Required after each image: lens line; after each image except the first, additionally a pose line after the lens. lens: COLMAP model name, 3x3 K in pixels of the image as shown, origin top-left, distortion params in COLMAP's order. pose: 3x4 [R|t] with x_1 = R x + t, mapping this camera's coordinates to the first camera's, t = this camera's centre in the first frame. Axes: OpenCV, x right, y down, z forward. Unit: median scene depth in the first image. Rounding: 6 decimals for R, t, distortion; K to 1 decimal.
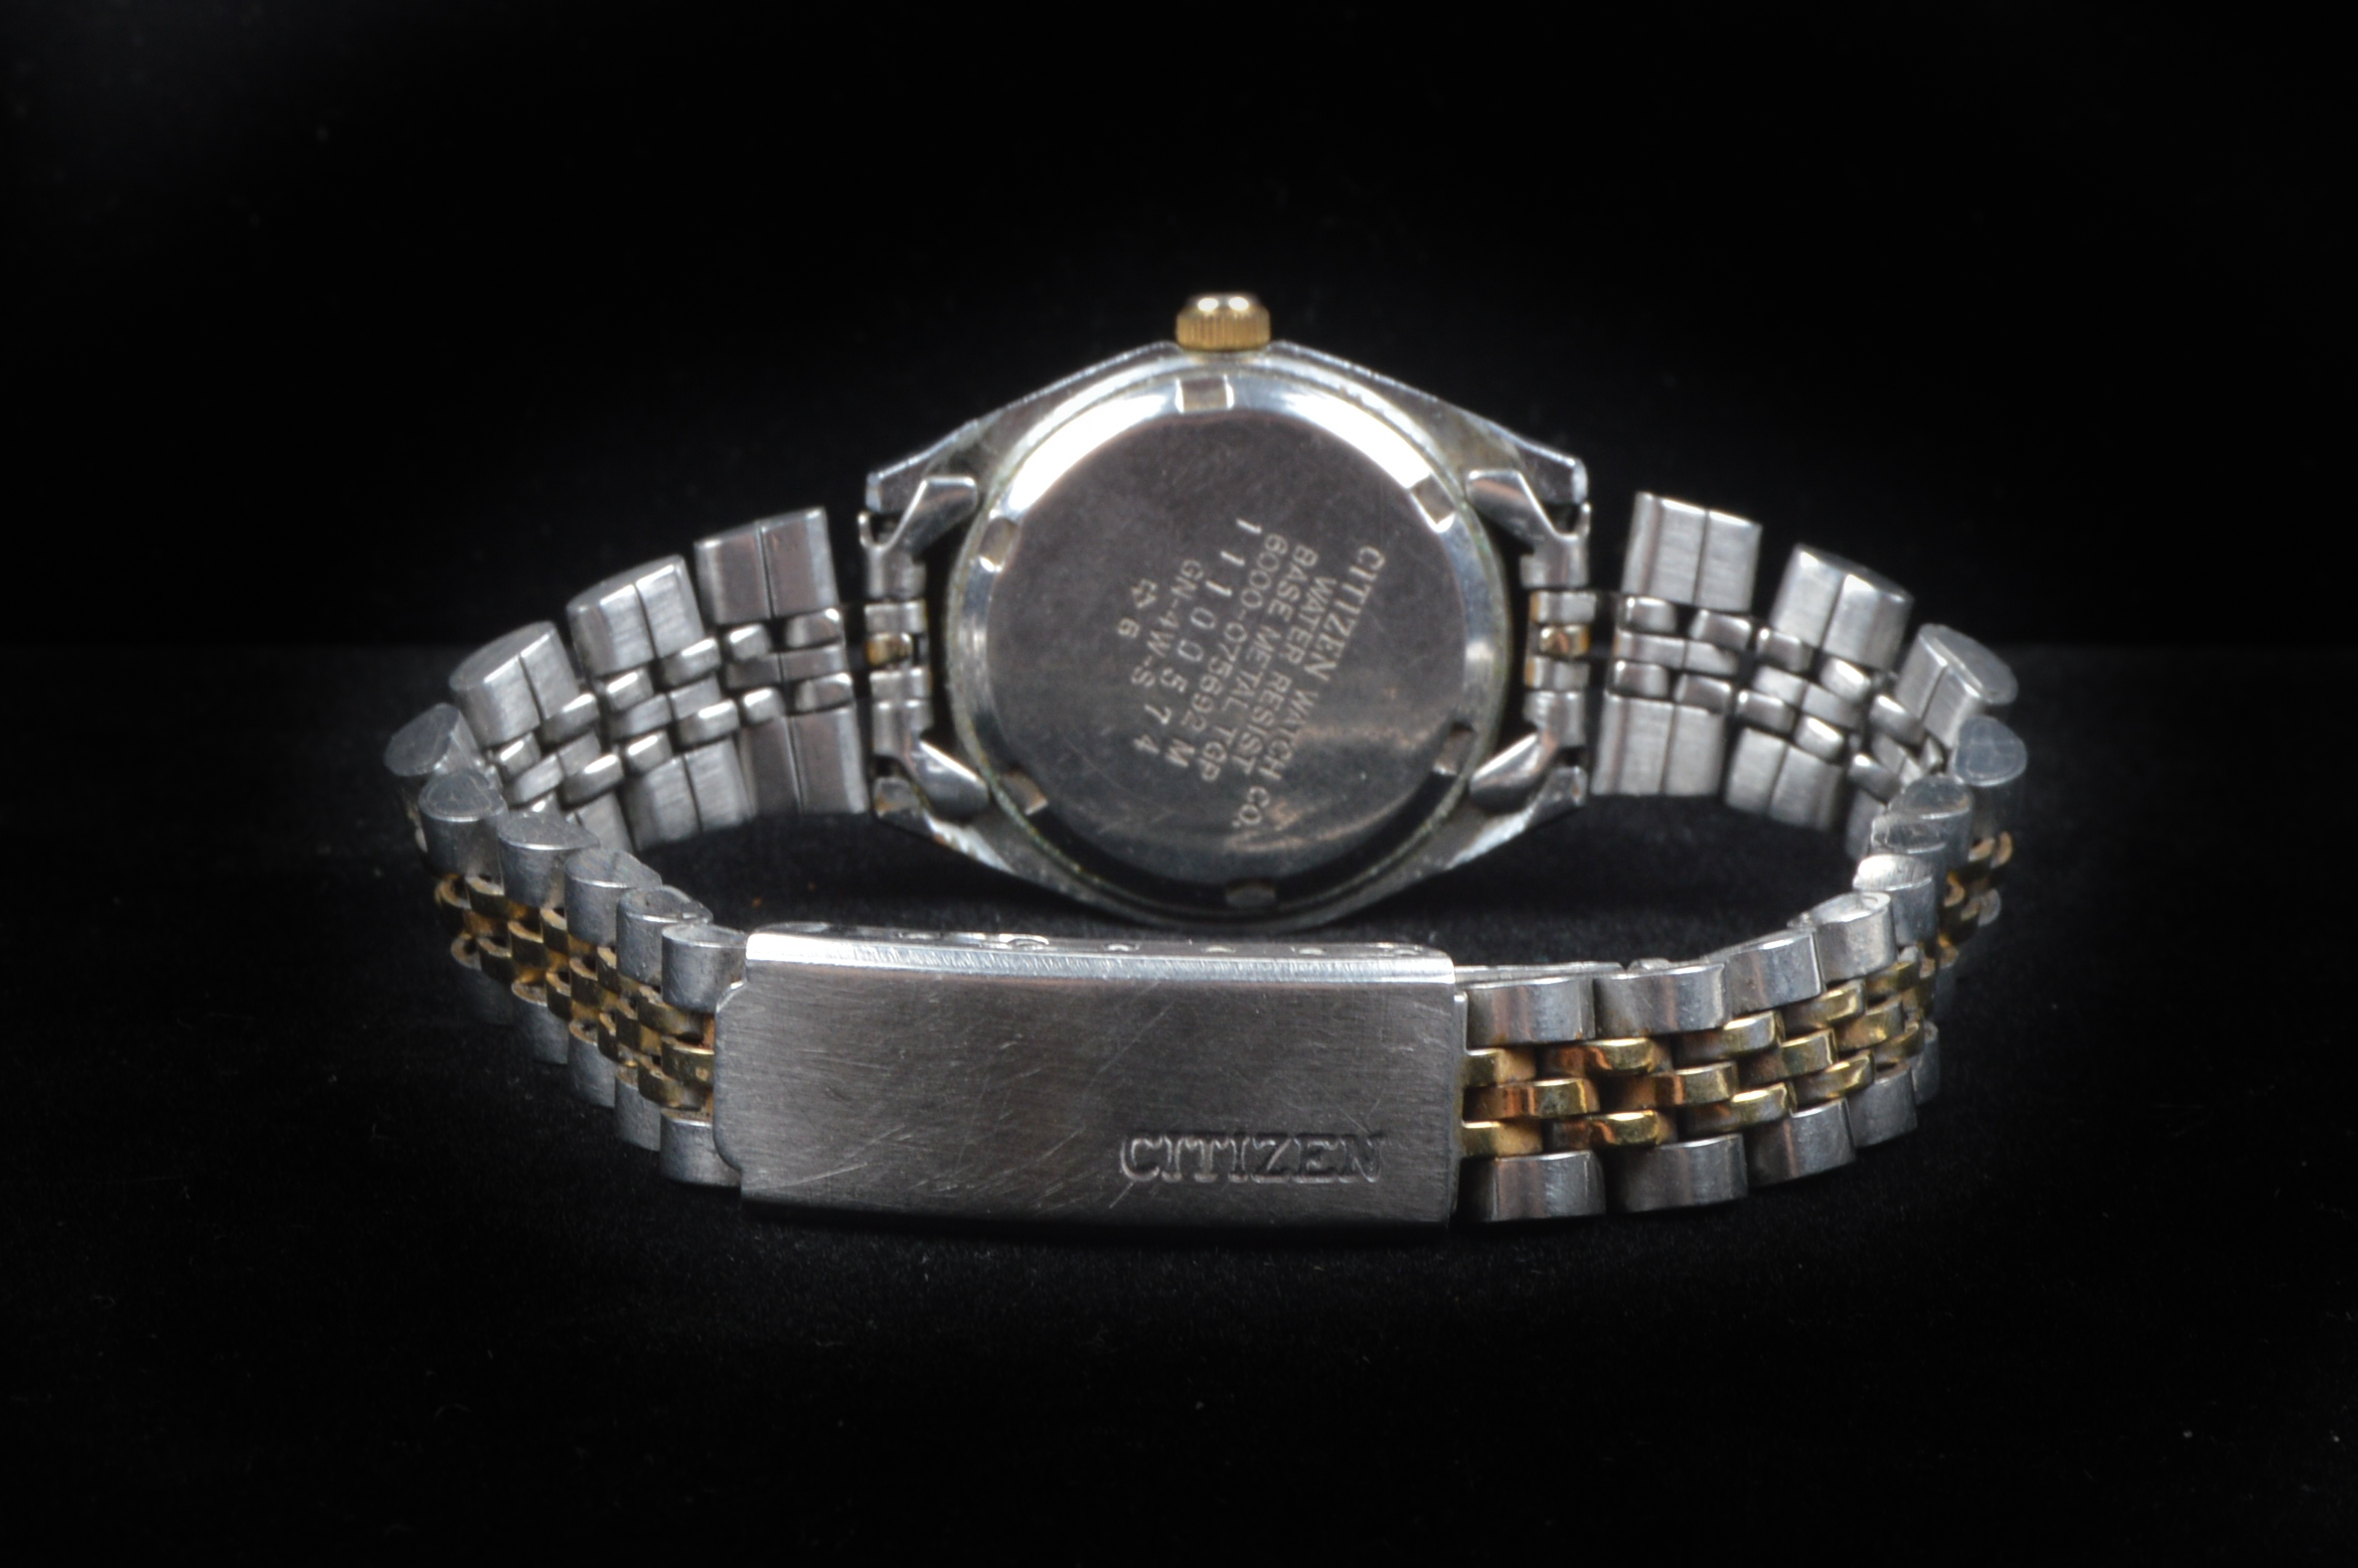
lens RADIAL K [[5545.7, 0, 1178.2], [0, 5545.7, 783.7], [0, 0, 1]] dist [-0.410630, 0.000000]
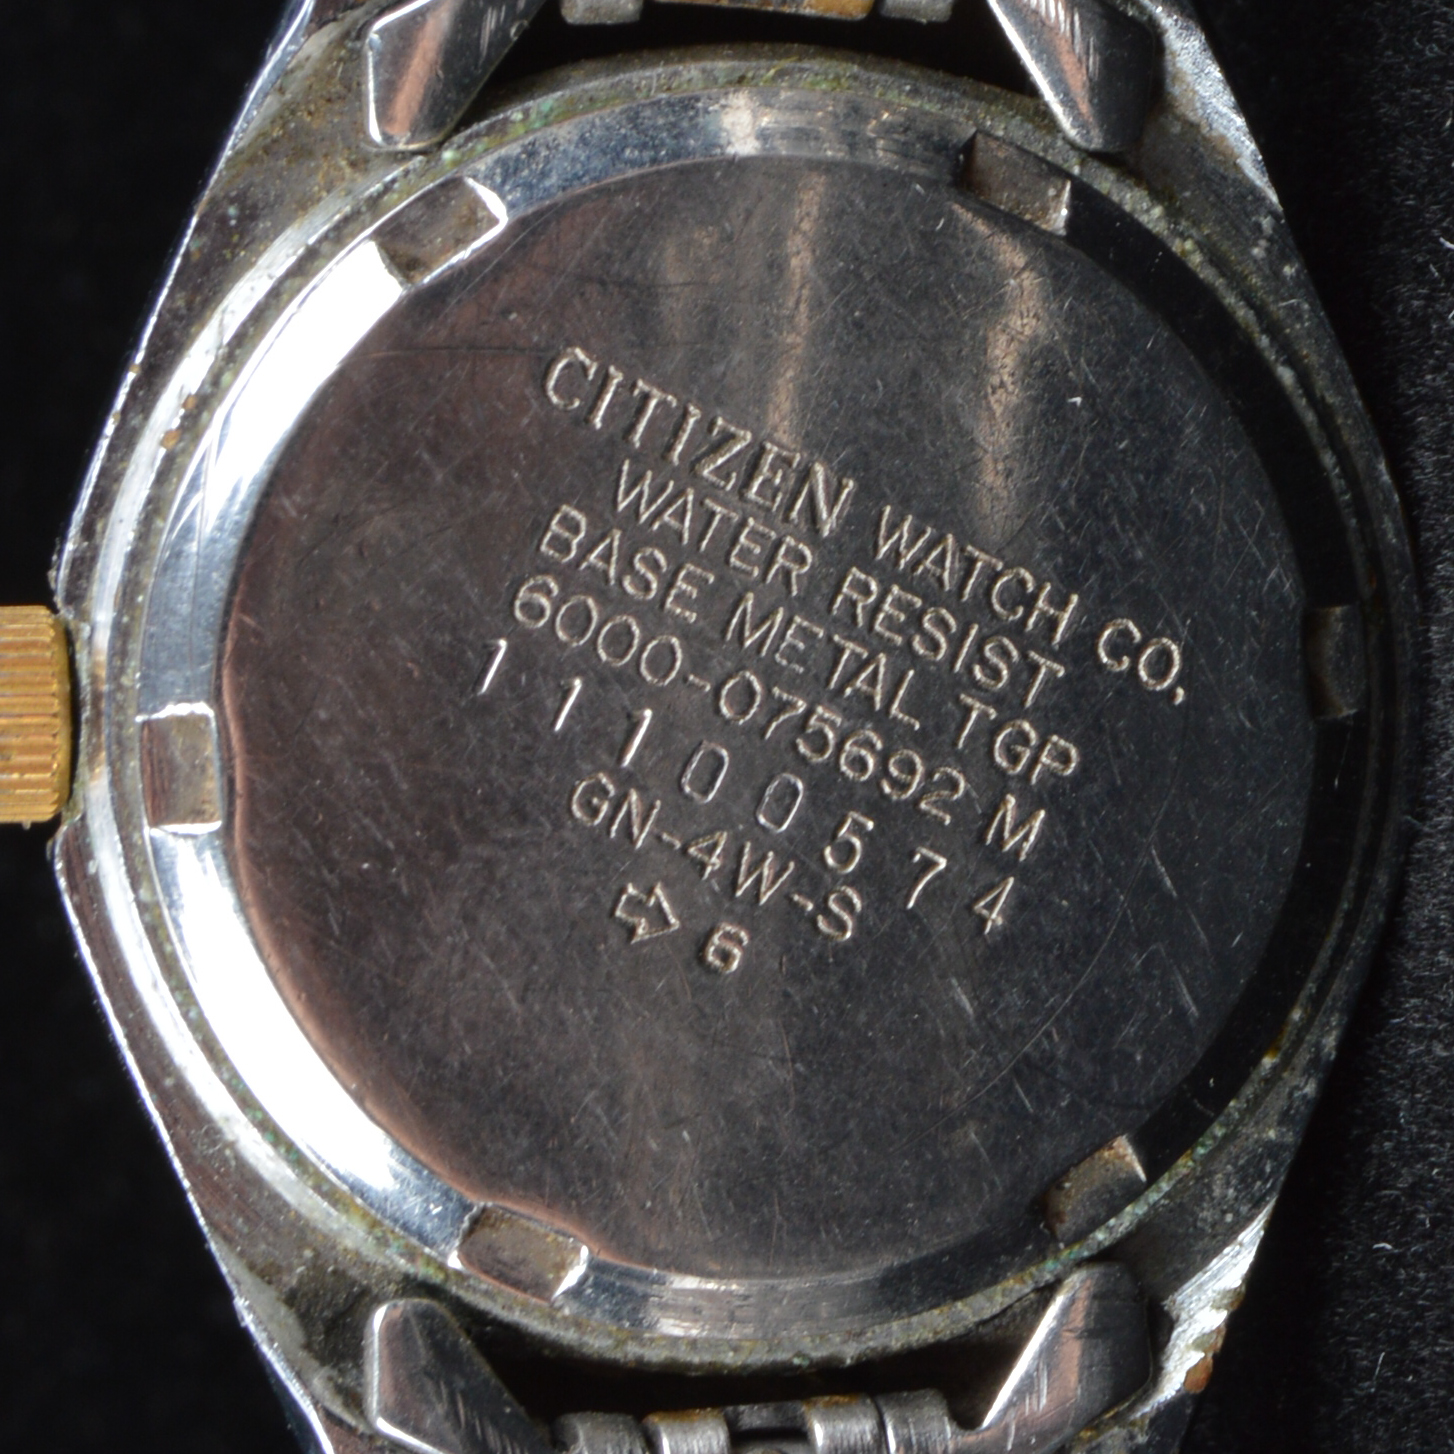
lens RADIAL K [[6873.5, 0, 729.0], [0, 6873.5, 726.5], [0, 0, 1]] dist [-0.038660, 0.000000]
pose [[0.007154, -0.999785, -0.019479, 0.018338], [0.999665, 0.006666, 0.024999, -0.041215], [-0.024864, -0.019652, 0.999498, 0.470816]]
